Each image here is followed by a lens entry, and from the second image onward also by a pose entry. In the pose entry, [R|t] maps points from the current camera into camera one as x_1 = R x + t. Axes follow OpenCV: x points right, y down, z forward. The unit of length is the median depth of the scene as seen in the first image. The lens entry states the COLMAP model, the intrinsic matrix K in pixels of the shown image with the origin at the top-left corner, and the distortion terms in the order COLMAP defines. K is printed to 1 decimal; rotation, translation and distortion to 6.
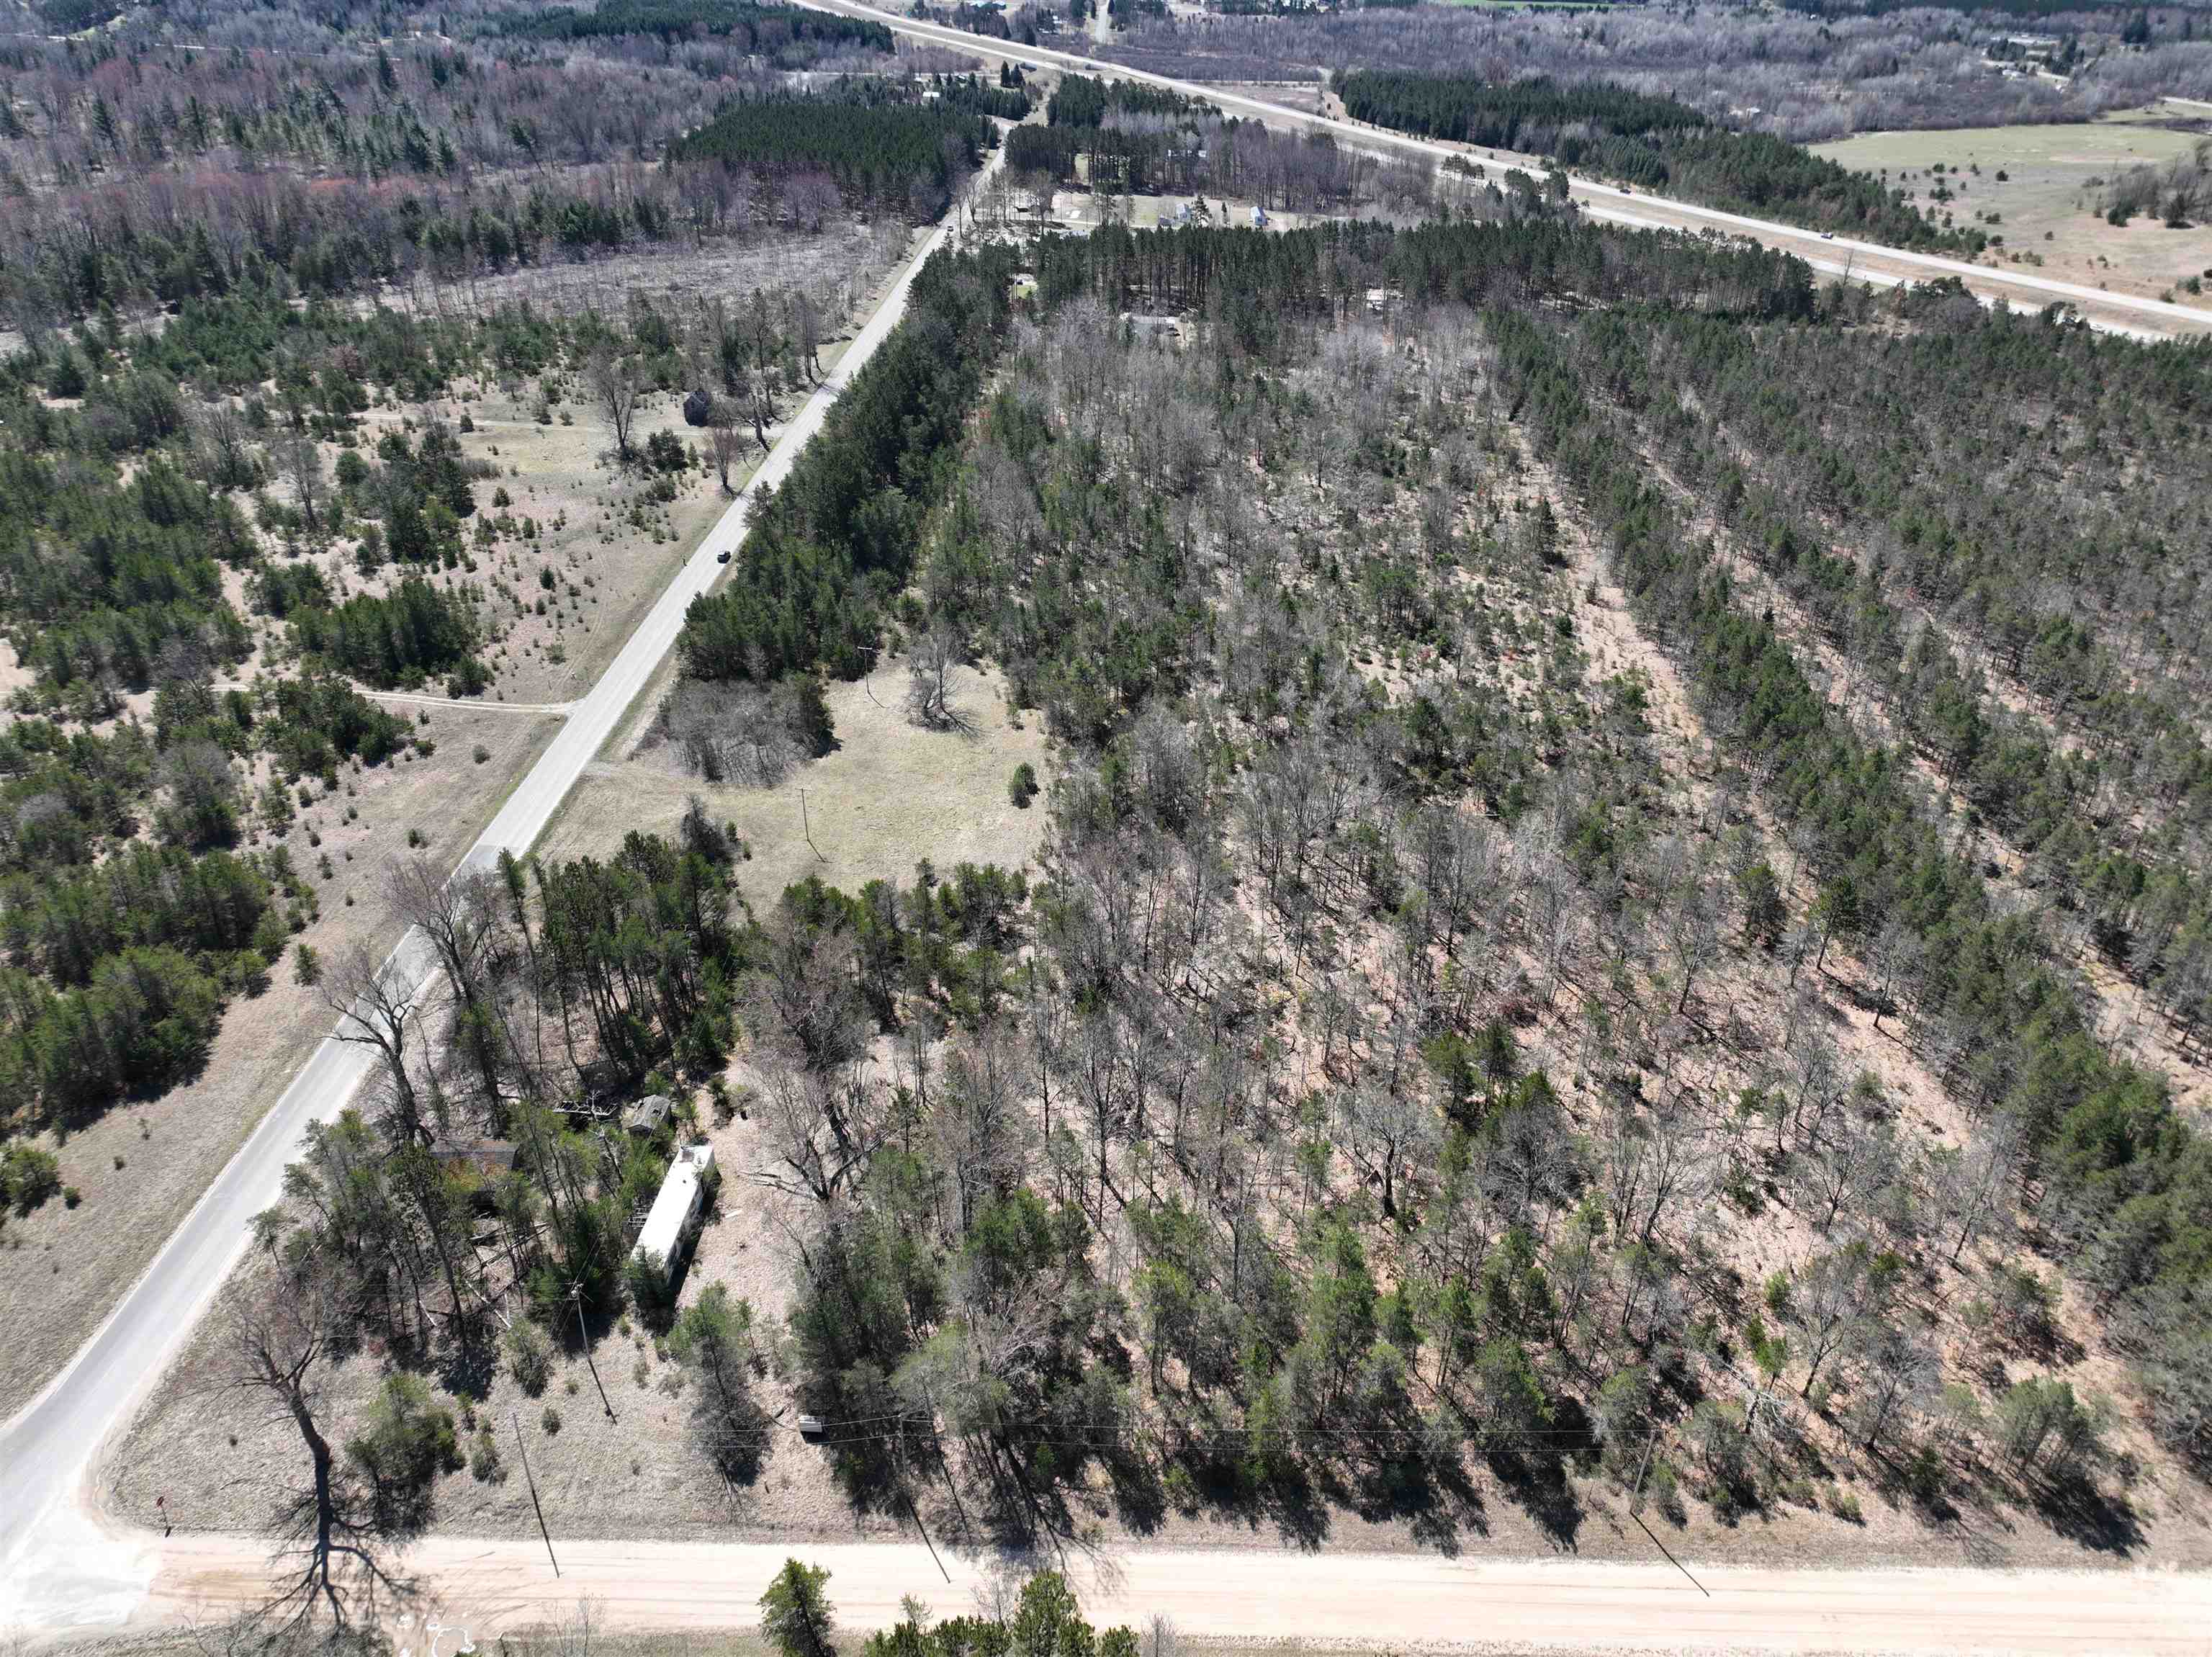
lens RADIAL K [[1569.0, 0, 1106.0], [0, 1569.0, 828.5], [0, 0, 1]] dist [-0.001639, 0.018161]
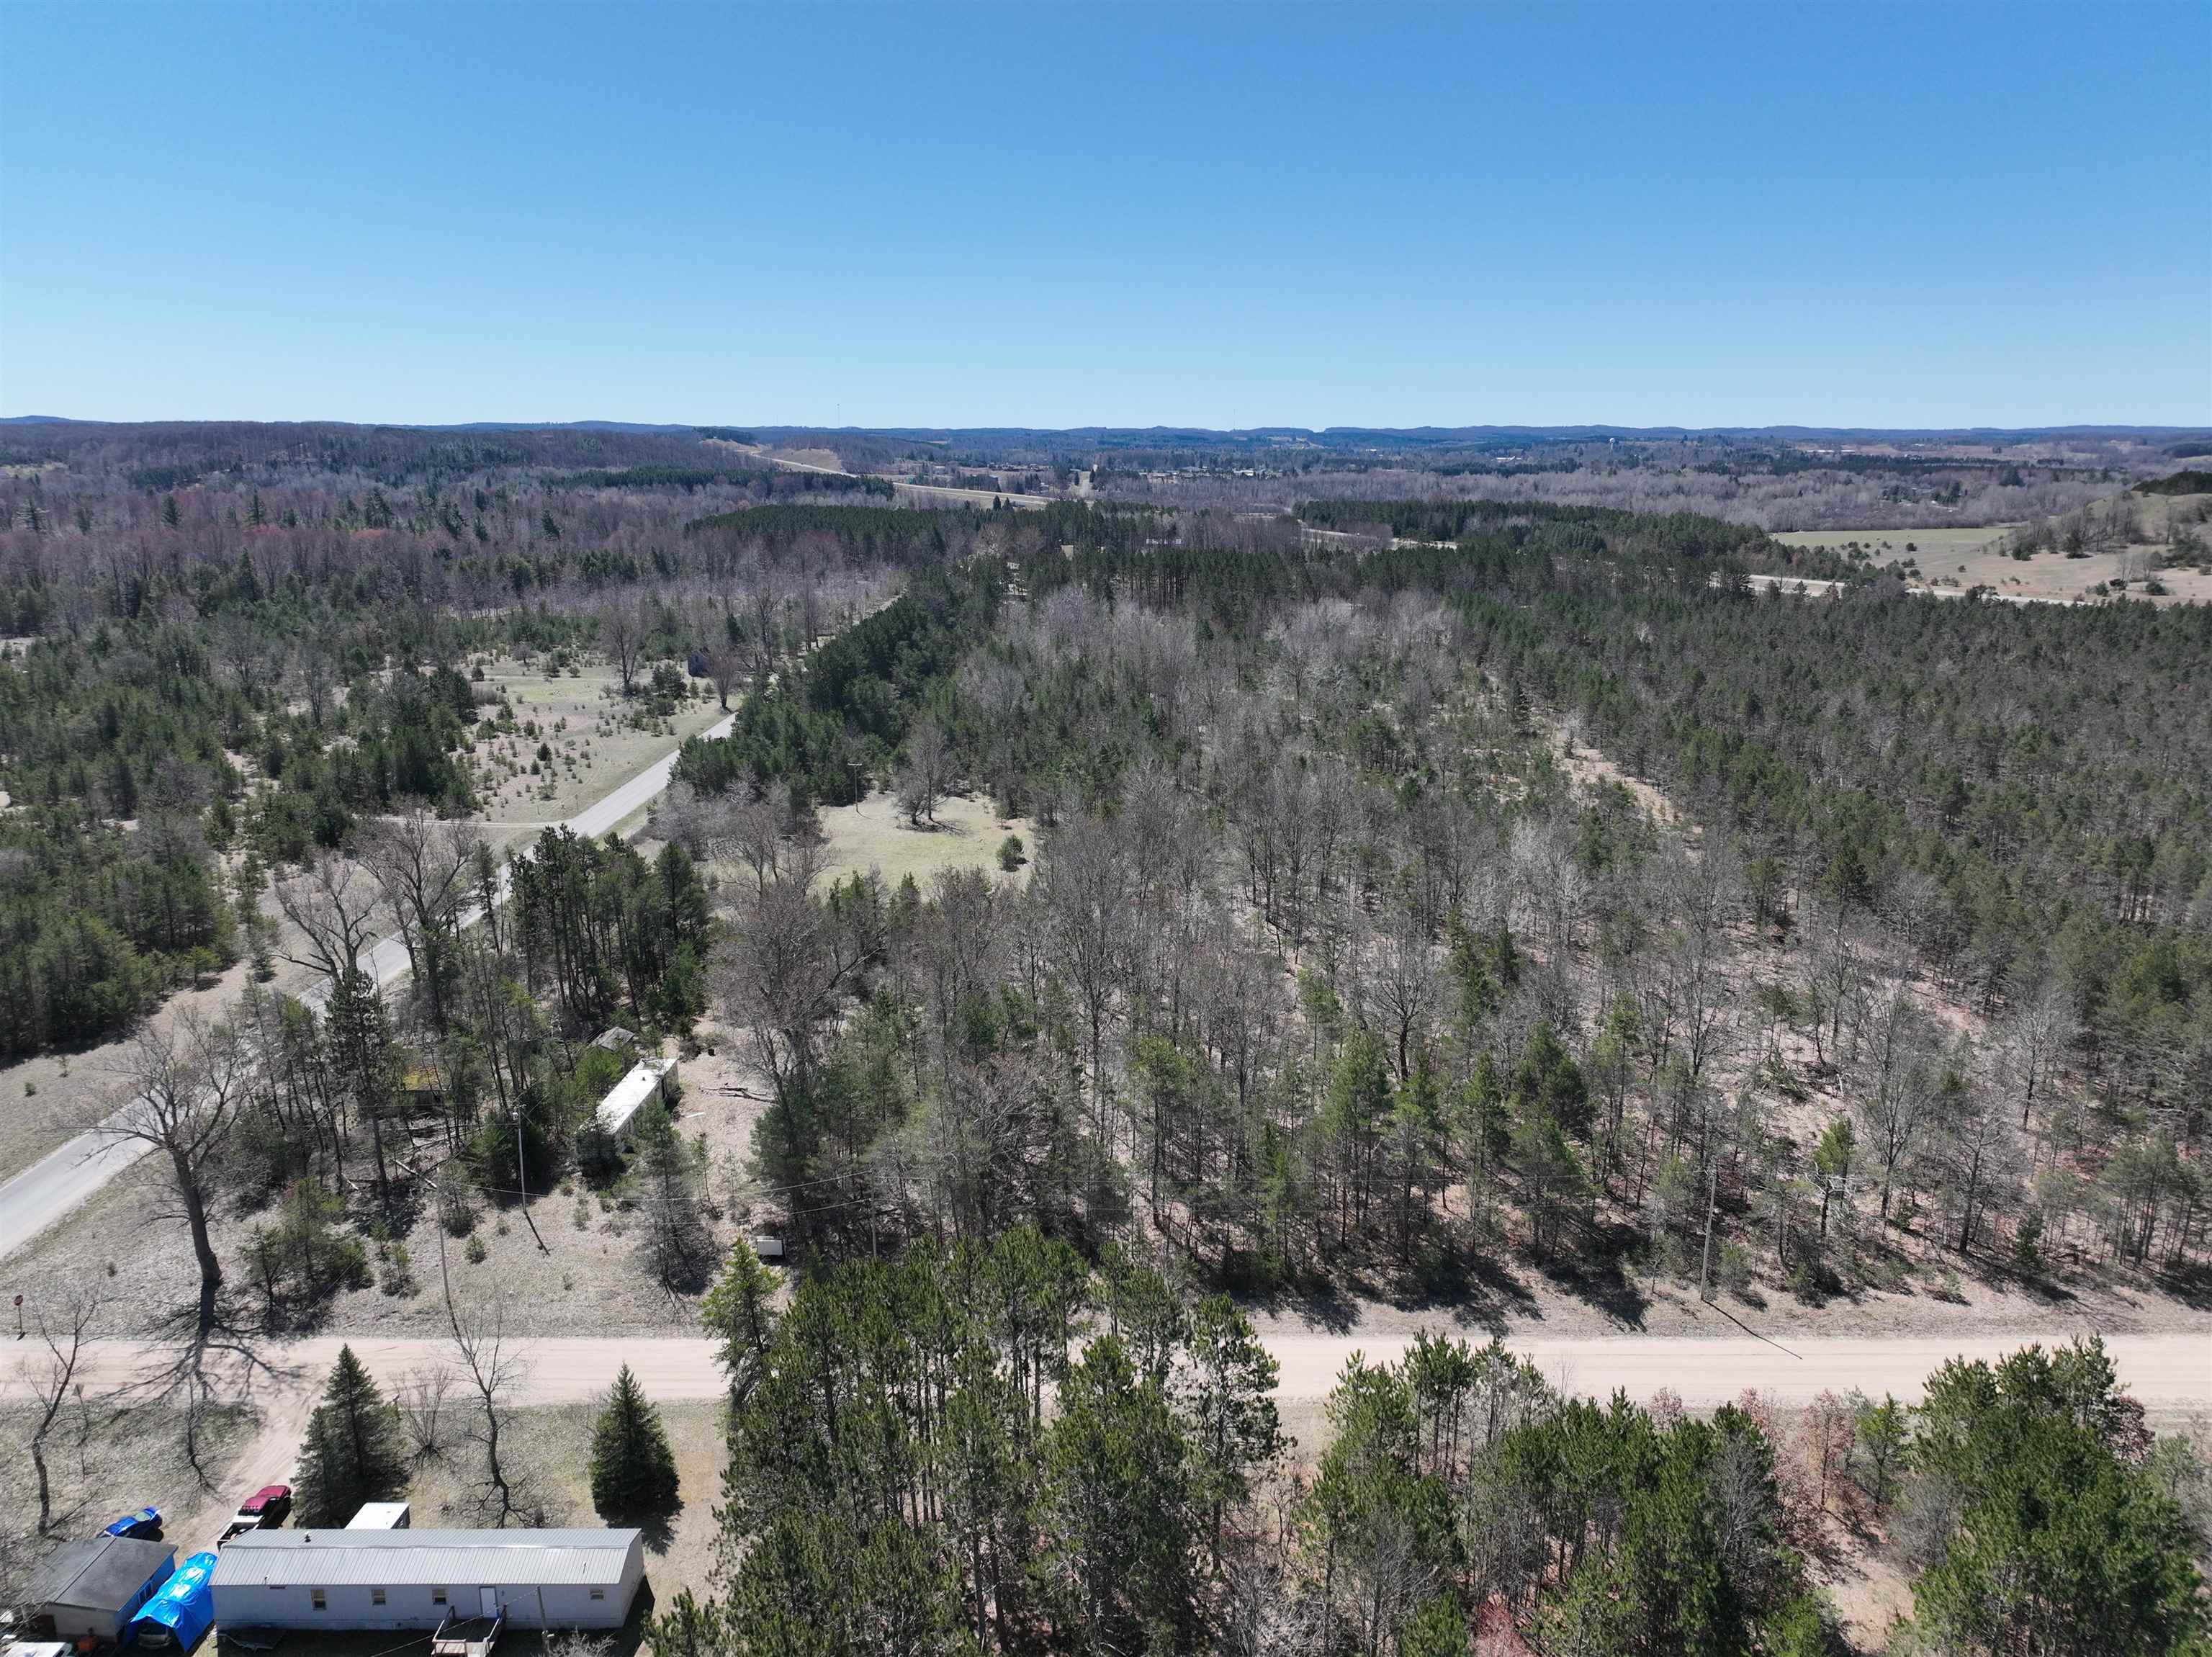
lens RADIAL K [[1569.0, 0, 1106.0], [0, 1569.0, 828.5], [0, 0, 1]] dist [-0.001639, 0.018161]
pose [[0.999844, -0.015708, 0.008099, -0.000873], [0.017366, 0.958271, -0.285334, 0.232603], [-0.003279, 0.285430, 0.958394, 0.046914]]
